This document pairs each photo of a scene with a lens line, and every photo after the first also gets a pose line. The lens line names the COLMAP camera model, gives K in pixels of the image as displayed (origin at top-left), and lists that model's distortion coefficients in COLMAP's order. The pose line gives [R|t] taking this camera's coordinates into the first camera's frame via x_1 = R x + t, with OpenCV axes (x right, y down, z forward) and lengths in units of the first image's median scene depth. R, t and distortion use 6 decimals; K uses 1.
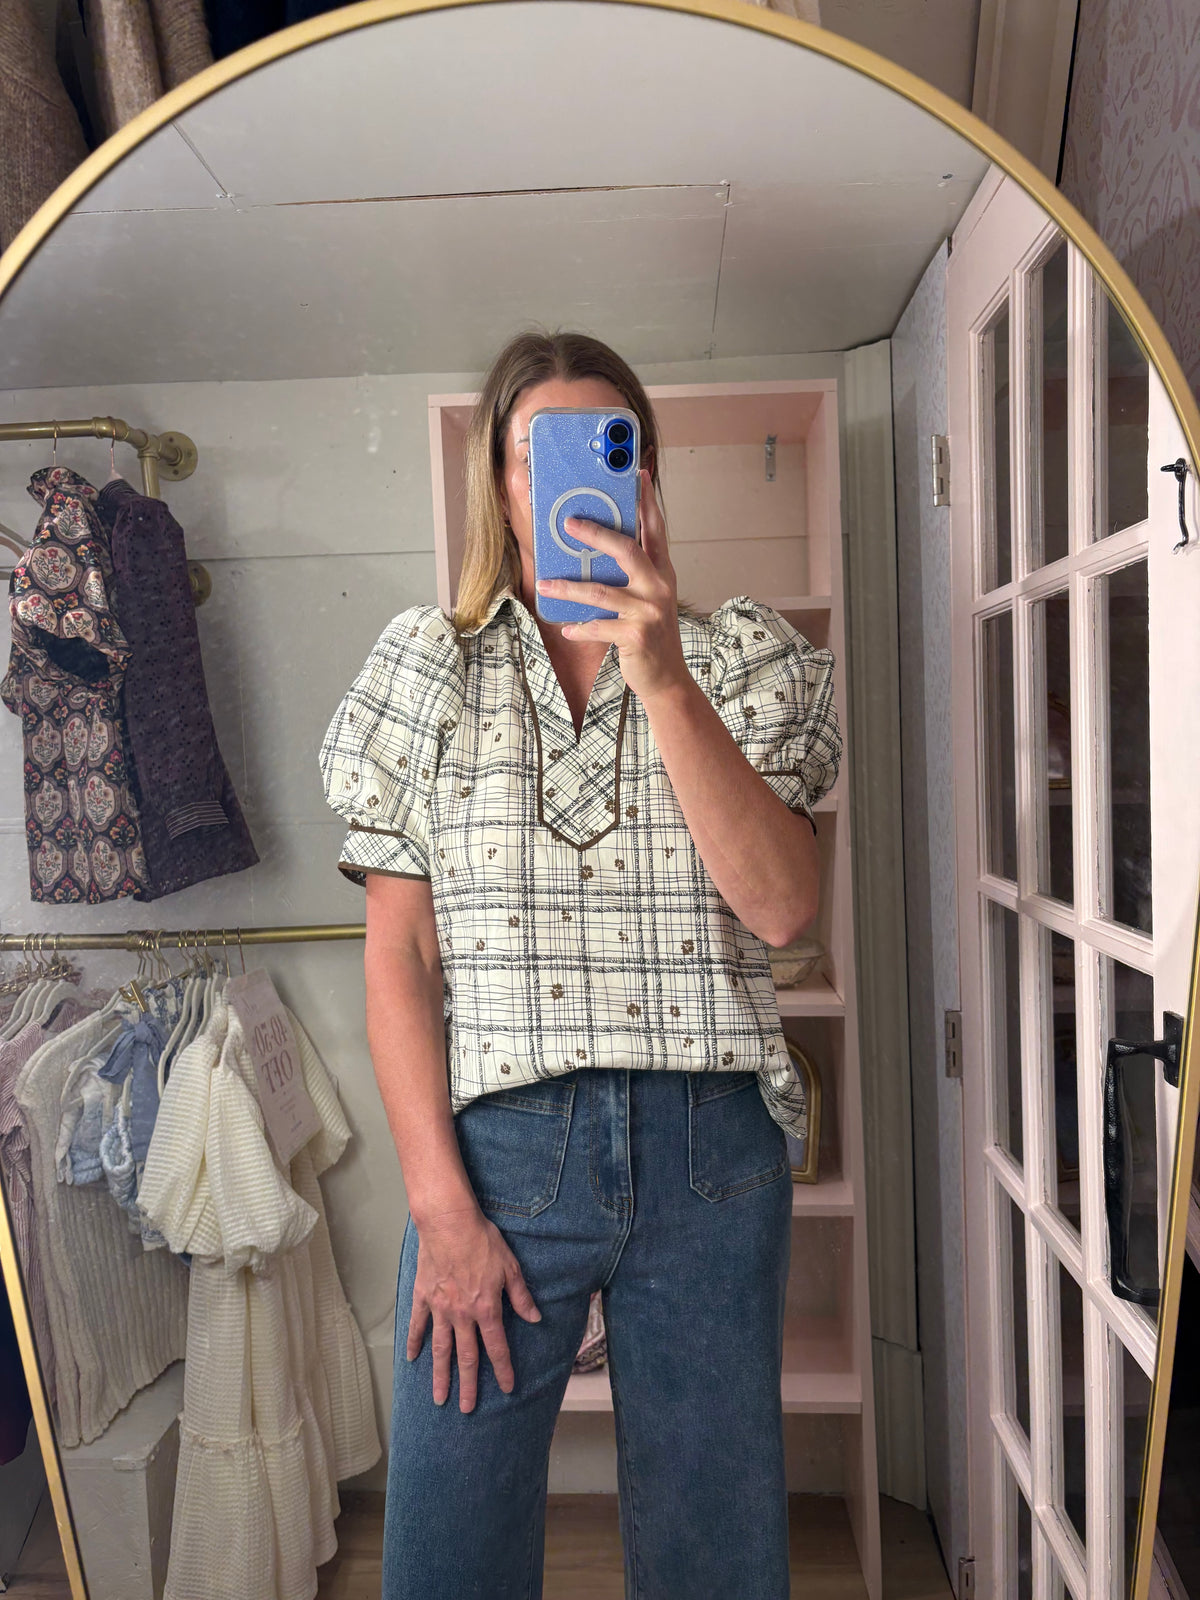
lens RADIAL K [[1178.4, 0, 608.0], [0, 1178.4, 807.6], [0, 0, 1]] dist [0.002593, -0.006862]
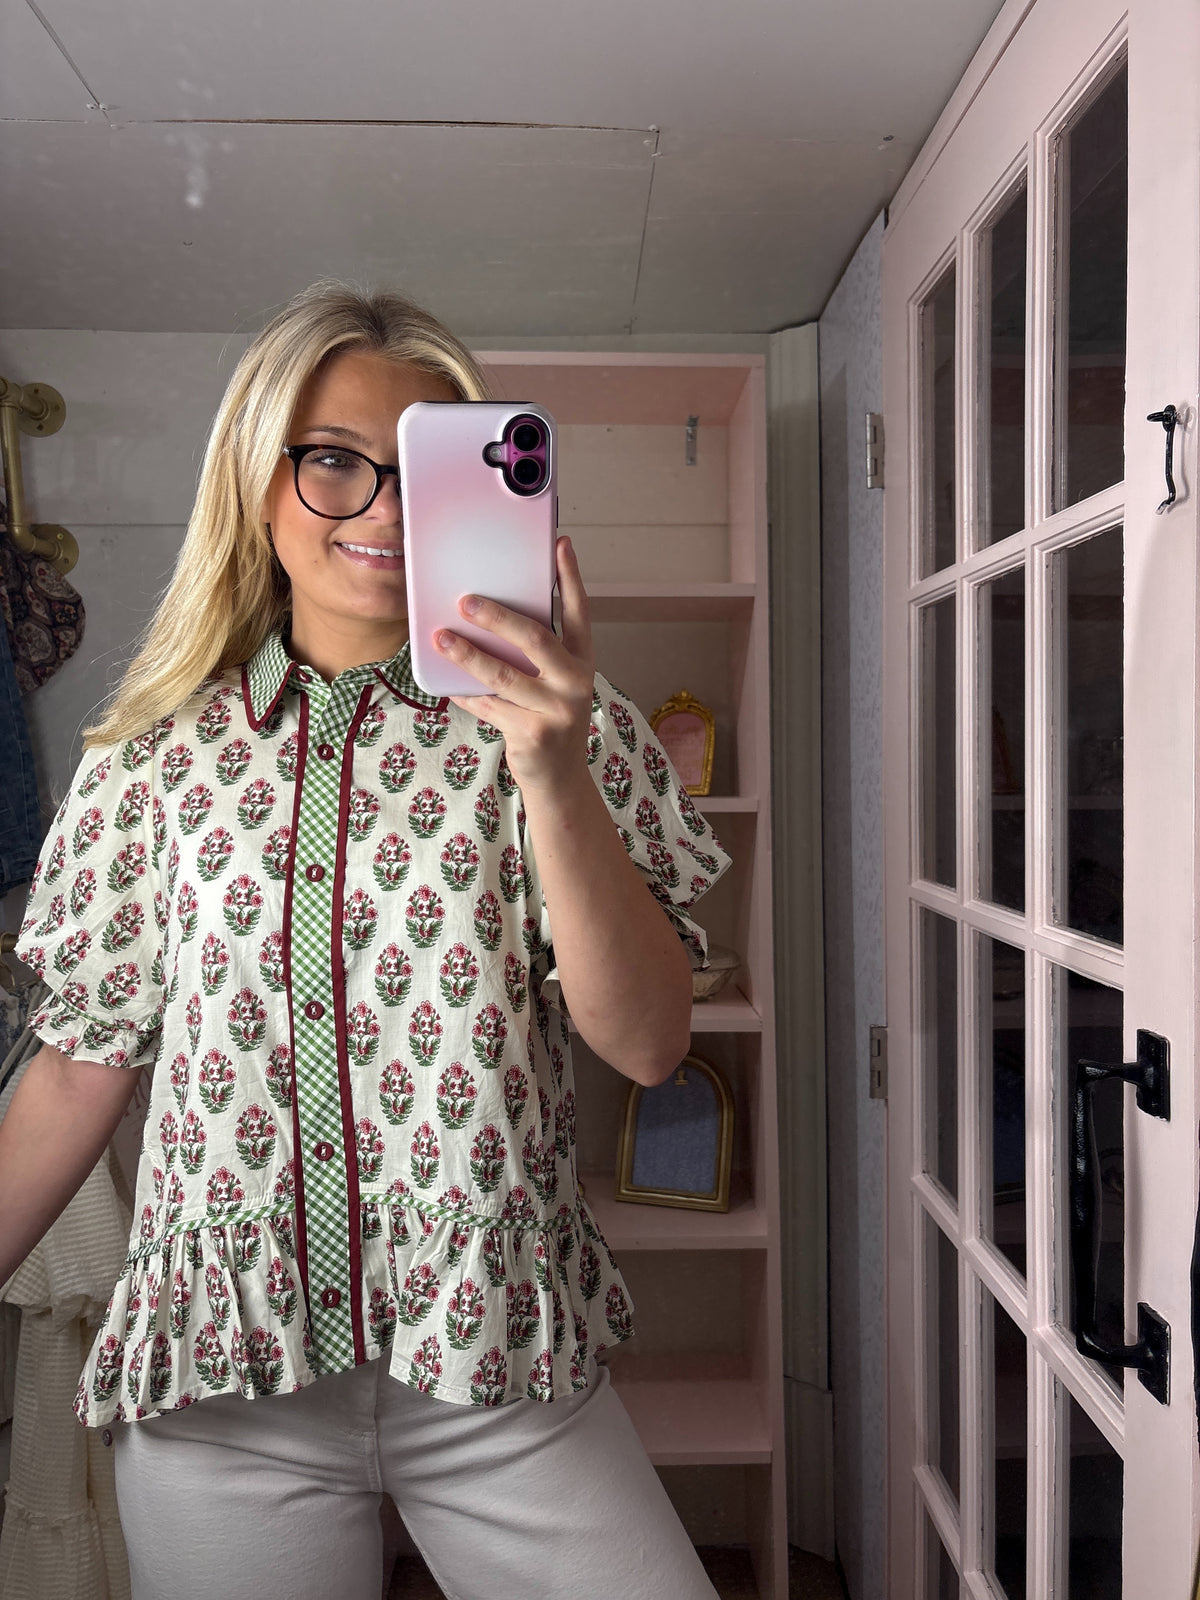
lens RADIAL K [[1183.7, 0, 608.2], [0, 1183.7, 794.7], [0, 0, 1]] dist [-0.011289, 0.007382]
pose [[0.996213, 0.021962, 0.084128, -0.002601], [-0.019886, 0.999479, -0.025438, 0.014900], [-0.084643, 0.023669, 0.996130, 0.076999]]
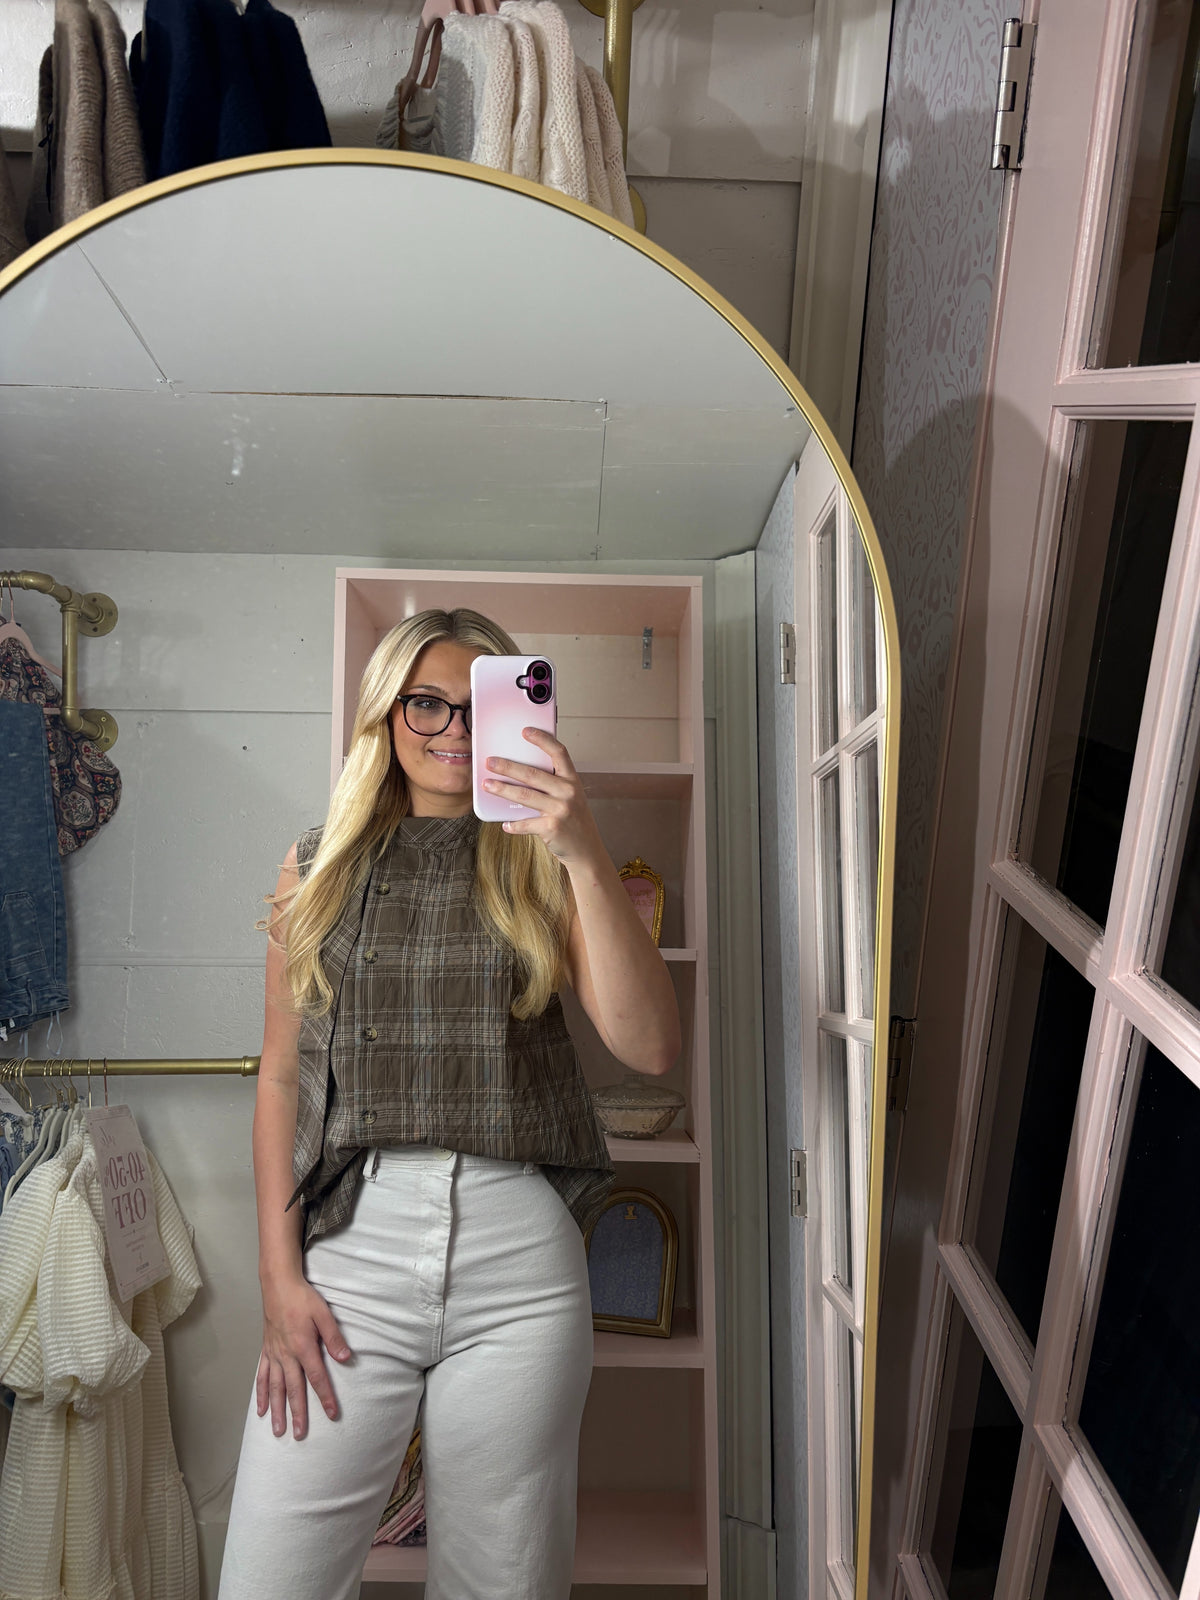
lens RADIAL K [[1176.1, 0, 595.7], [0, 1176.1, 815.2], [0, 0, 1]] dist [0.005830, -0.023439]
pose [[0.997161, 0.048143, 0.057900, 0.038232], [-0.036847, 0.982540, -0.182368, 0.070581], [-0.065669, 0.179717, 0.981524, -0.055190]]
